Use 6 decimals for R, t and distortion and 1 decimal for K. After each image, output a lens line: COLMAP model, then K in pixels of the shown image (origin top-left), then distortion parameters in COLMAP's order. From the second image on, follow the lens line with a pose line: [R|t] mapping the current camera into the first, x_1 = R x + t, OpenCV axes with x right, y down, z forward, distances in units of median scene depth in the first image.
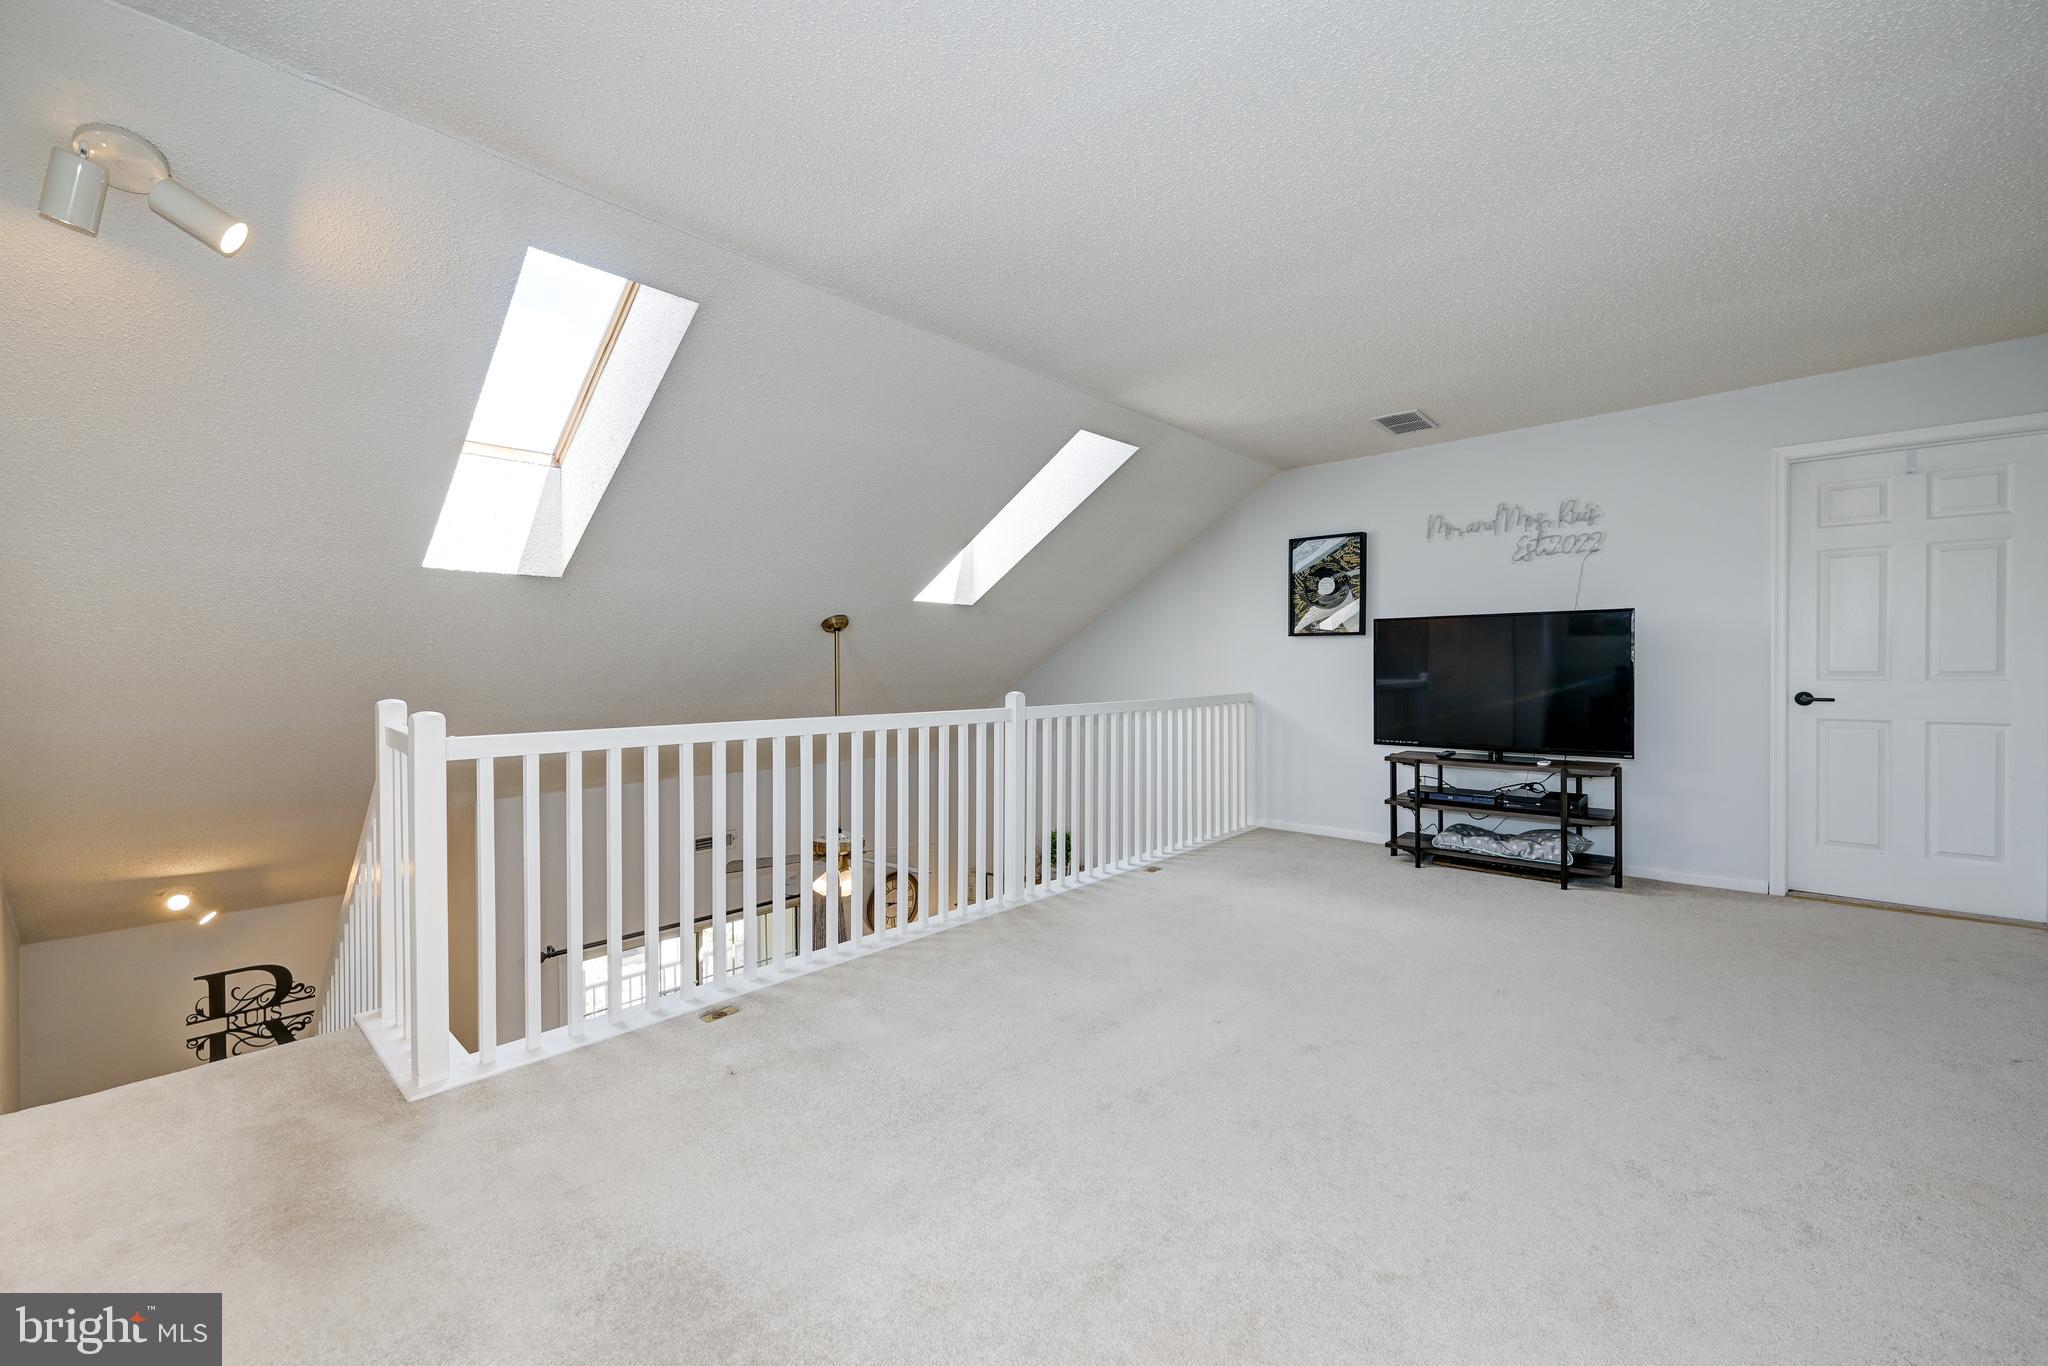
lens RADIAL K [[831.7, 0, 1060.8], [0, 831.7, 667.3], [0, 0, 1]] dist [0.003005, -0.000138]
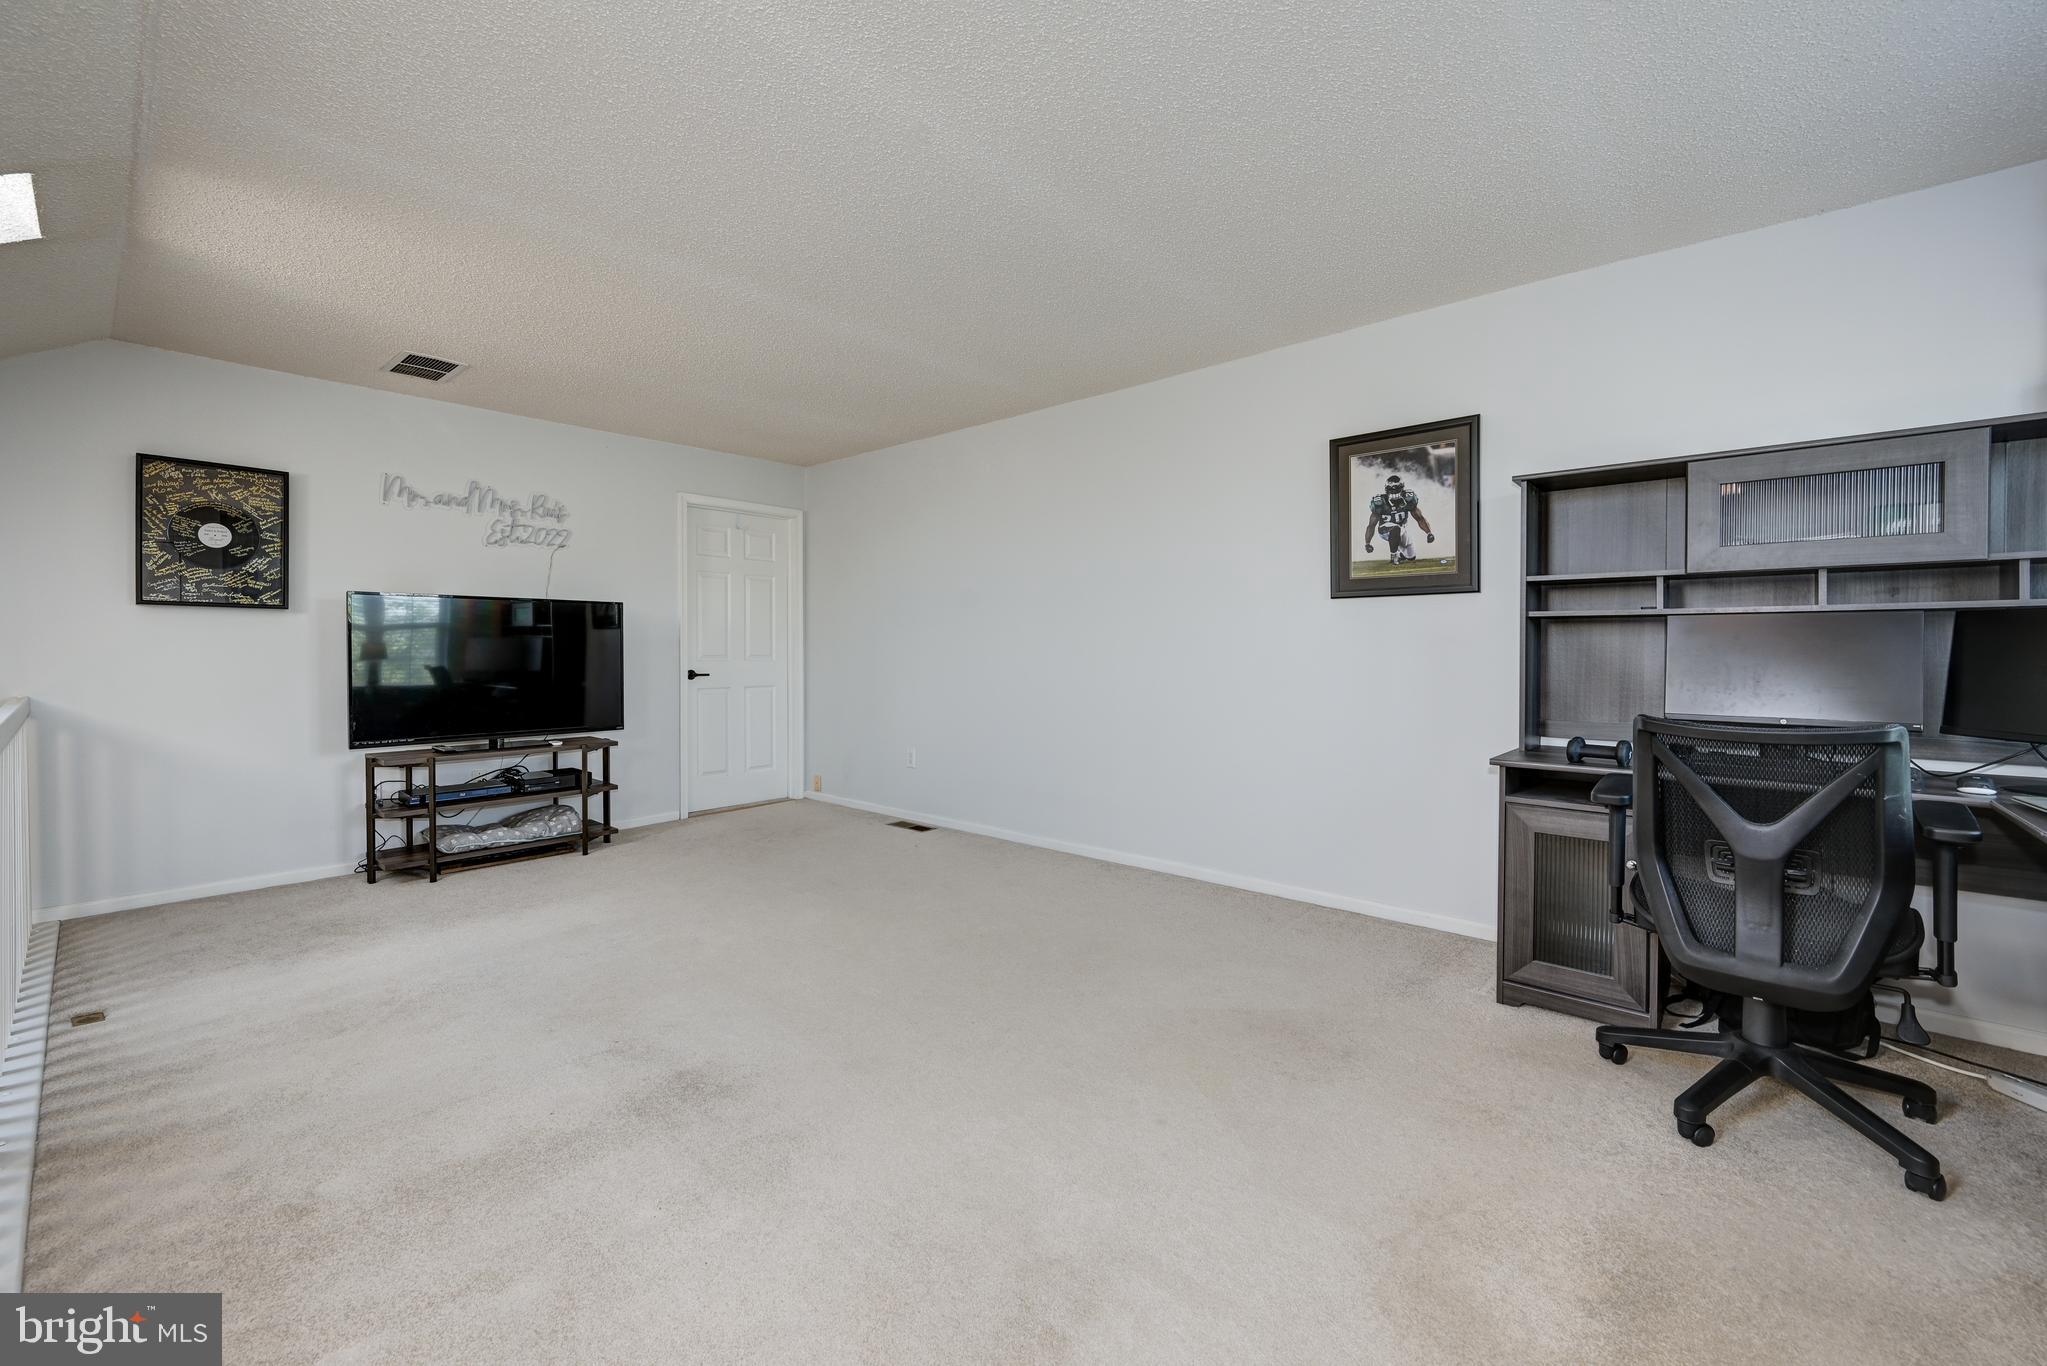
lens RADIAL K [[831.3, 0, 1033.5], [0, 831.3, 654.6], [0, 0, 1]] dist [0.003005, -0.000138]
pose [[-0.003090, -0.000681, 0.999995, -0.442819], [0.002072, 0.999998, 0.000687, 0.003149], [-0.999993, 0.002074, -0.003088, 0.372214]]
